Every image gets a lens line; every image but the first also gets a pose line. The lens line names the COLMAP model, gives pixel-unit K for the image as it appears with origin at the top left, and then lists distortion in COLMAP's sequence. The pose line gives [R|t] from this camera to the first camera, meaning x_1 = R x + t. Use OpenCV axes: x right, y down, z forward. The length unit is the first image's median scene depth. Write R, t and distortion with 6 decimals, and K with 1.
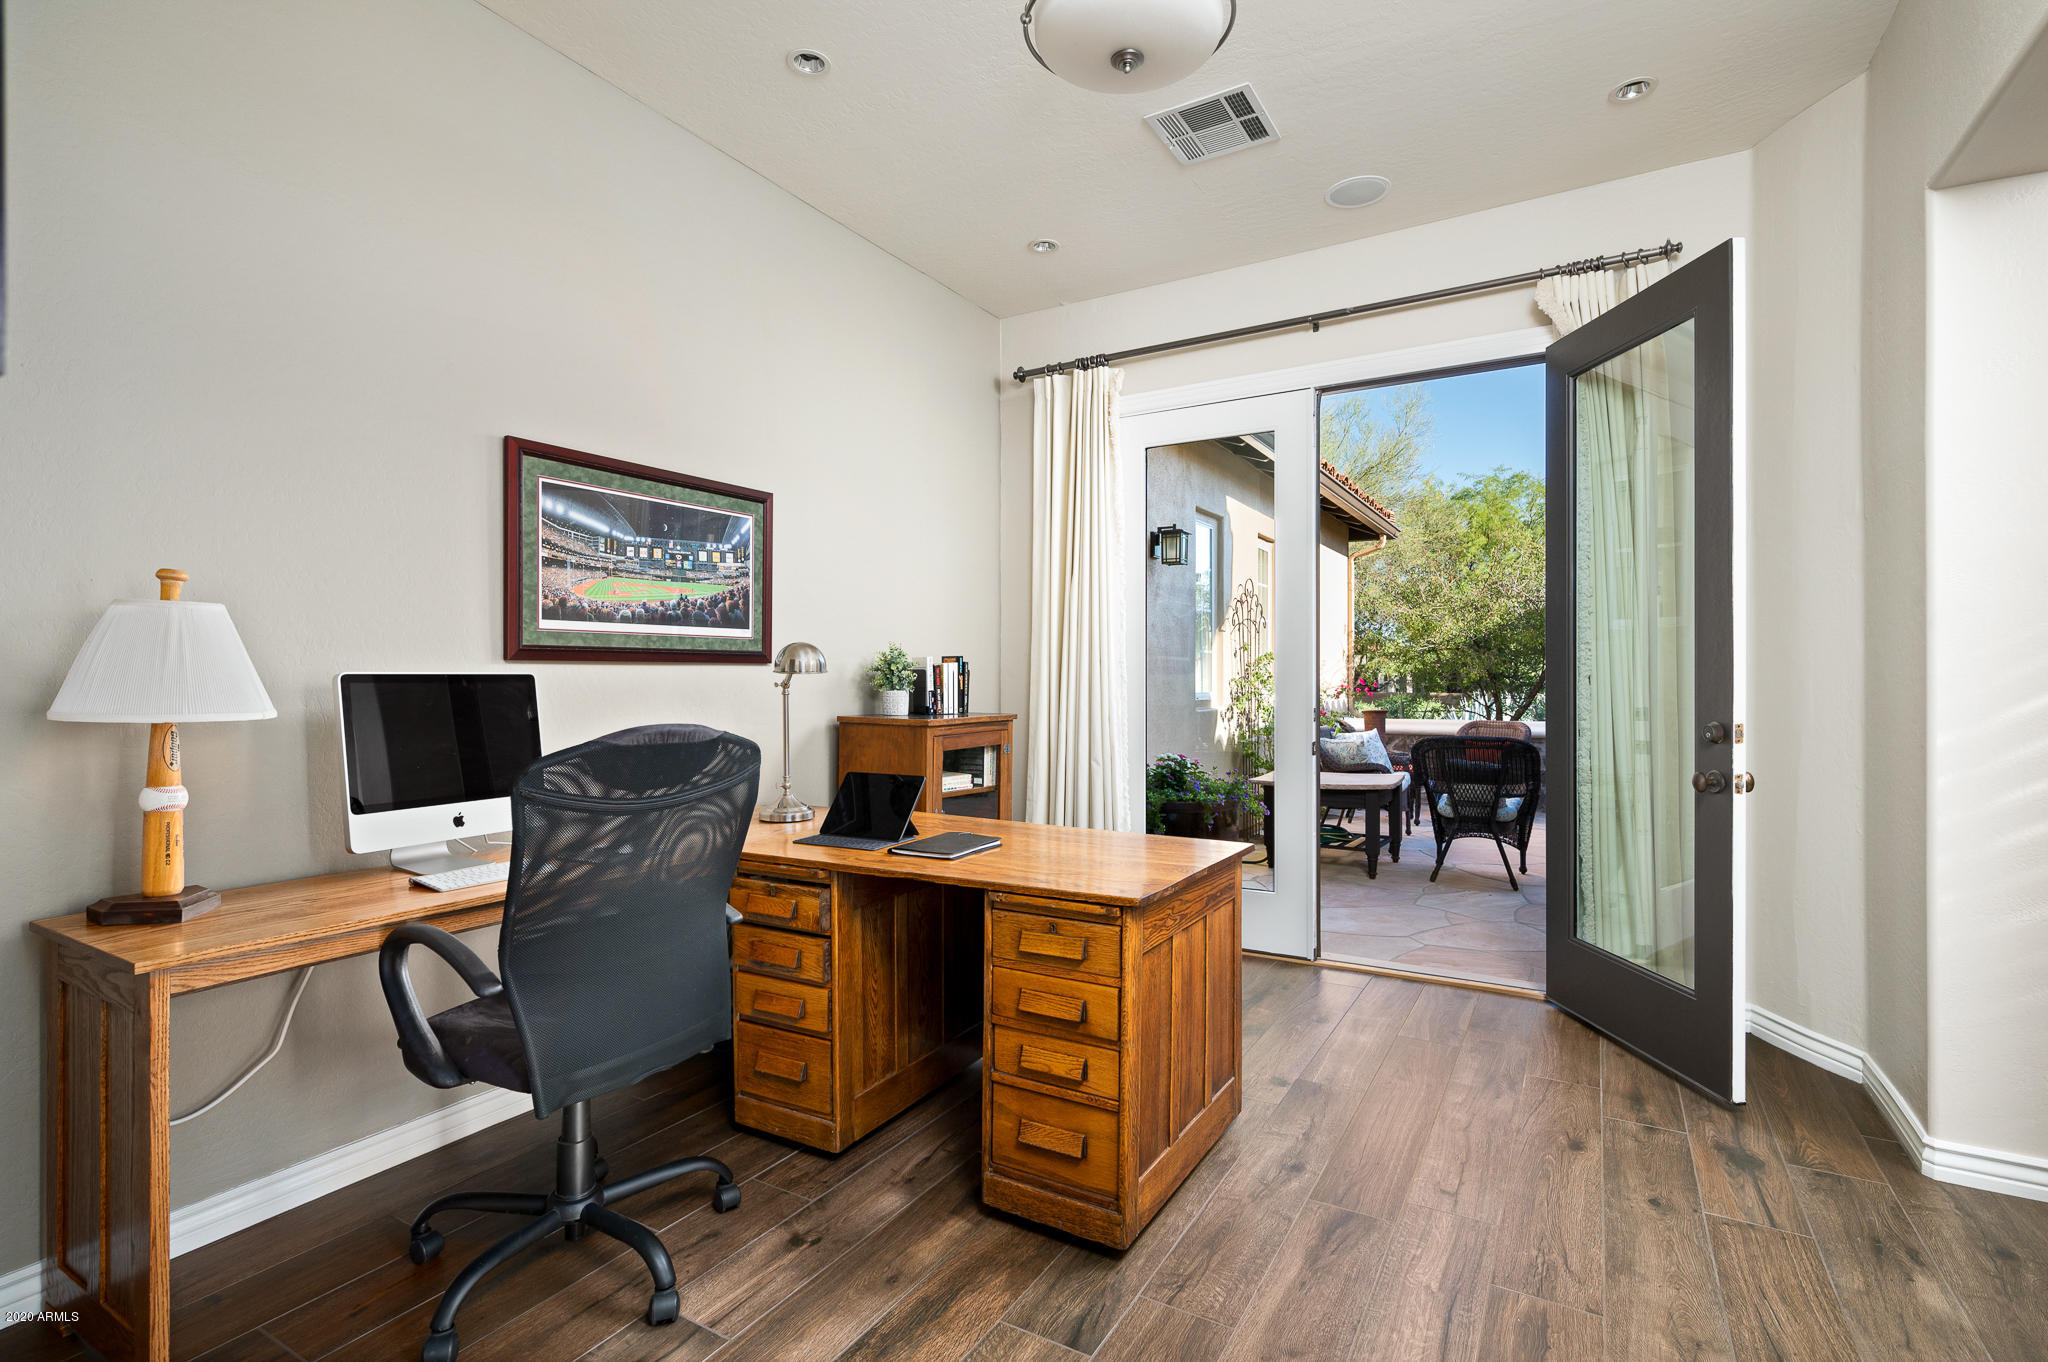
lens RADIAL K [[1005.0, 0, 1023.3], [0, 1005.0, 678.5], [0, 0, 1]] dist [0.003762, -0.001874]
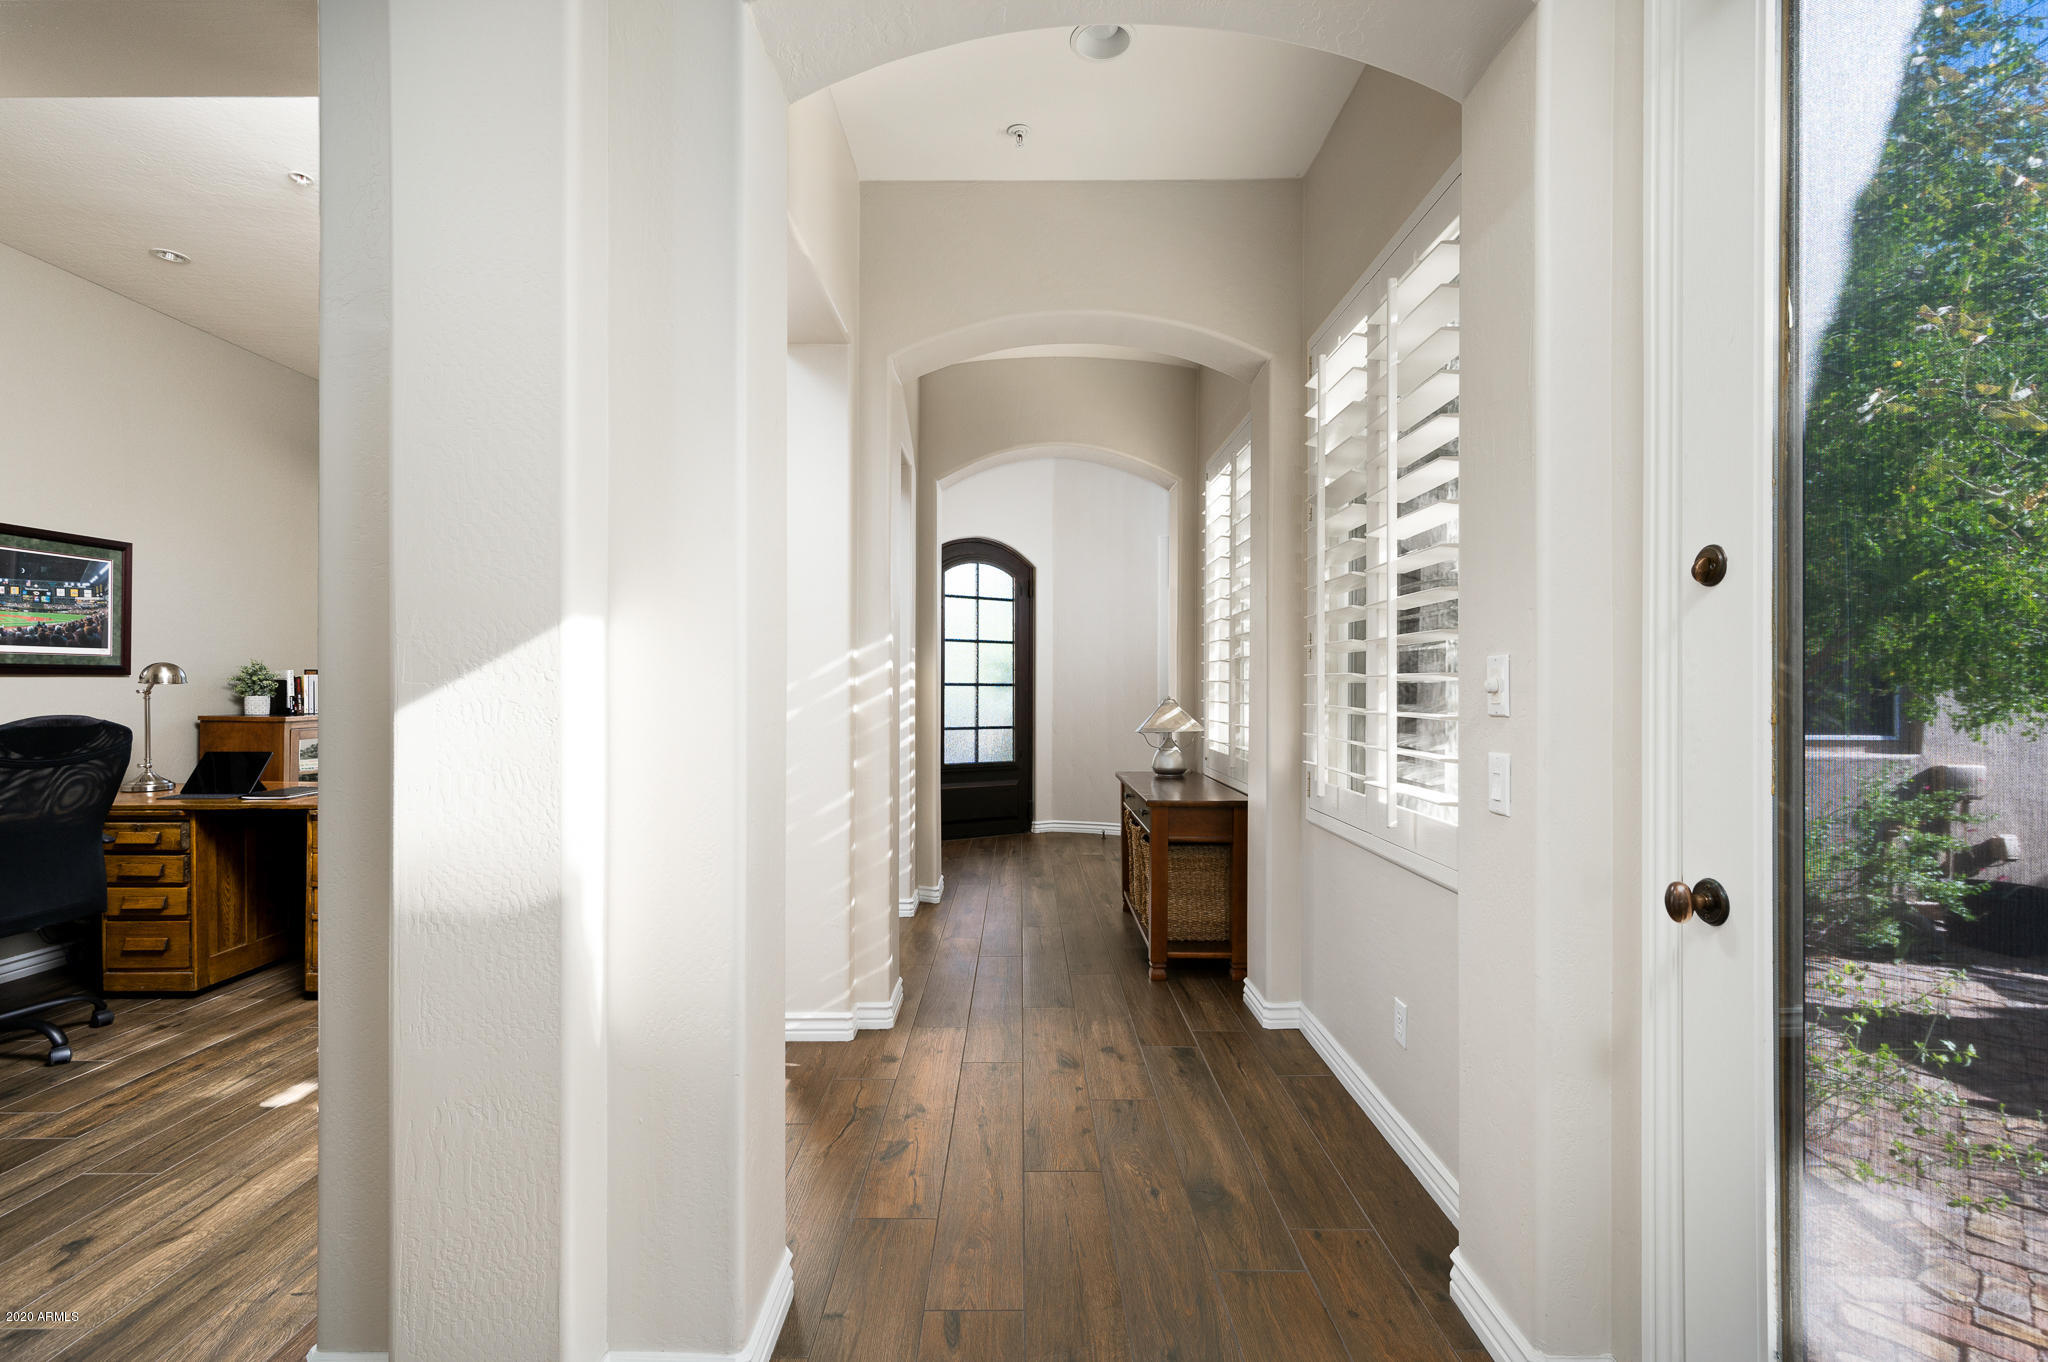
lens RADIAL K [[912.5, 0, 1023.1], [0, 912.5, 691.0], [0, 0, 1]] dist [0.000657, 0.000438]
pose [[0.854054, 0.004975, 0.520161, 0.128623], [-0.009285, 0.999941, 0.005681, -0.012415], [-0.520101, -0.009681, 0.854050, -0.650296]]
